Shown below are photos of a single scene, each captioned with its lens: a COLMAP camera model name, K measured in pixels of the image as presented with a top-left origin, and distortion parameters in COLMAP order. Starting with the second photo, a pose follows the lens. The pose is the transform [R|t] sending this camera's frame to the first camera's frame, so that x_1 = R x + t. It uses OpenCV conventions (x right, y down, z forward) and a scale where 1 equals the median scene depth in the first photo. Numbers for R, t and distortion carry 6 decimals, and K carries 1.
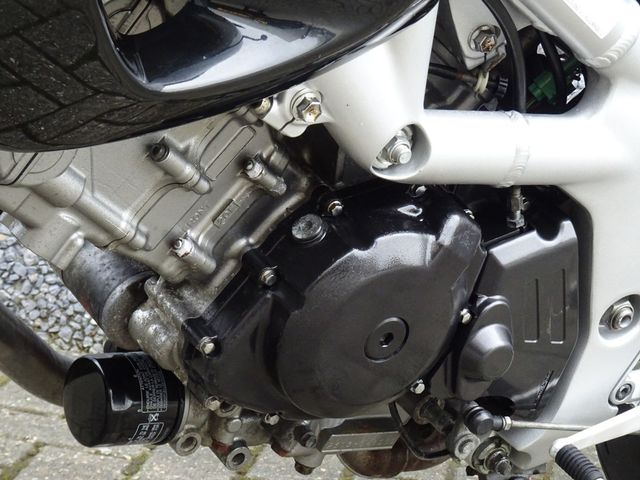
lens RADIAL K [[2096.7, 0, 320.0], [0, 2096.7, 240.0], [0, 0, 1]] dist [-0.011929, -0.125131]
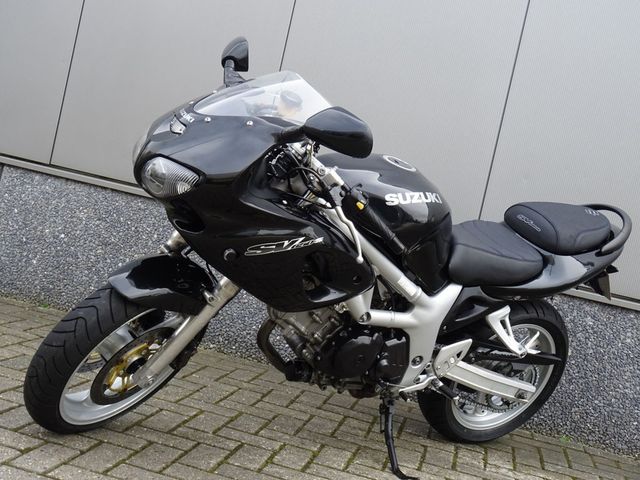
lens RADIAL K [[846.3, 0, 320.0], [0, 846.3, 240.0], [0, 0, 1]] dist [-0.010517, -0.000193]
pose [[0.995738, 0.066078, -0.064333, 0.047339], [-0.073964, 0.988868, -0.129109, 0.033286], [0.055086, 0.133317, 0.989541, -0.808028]]
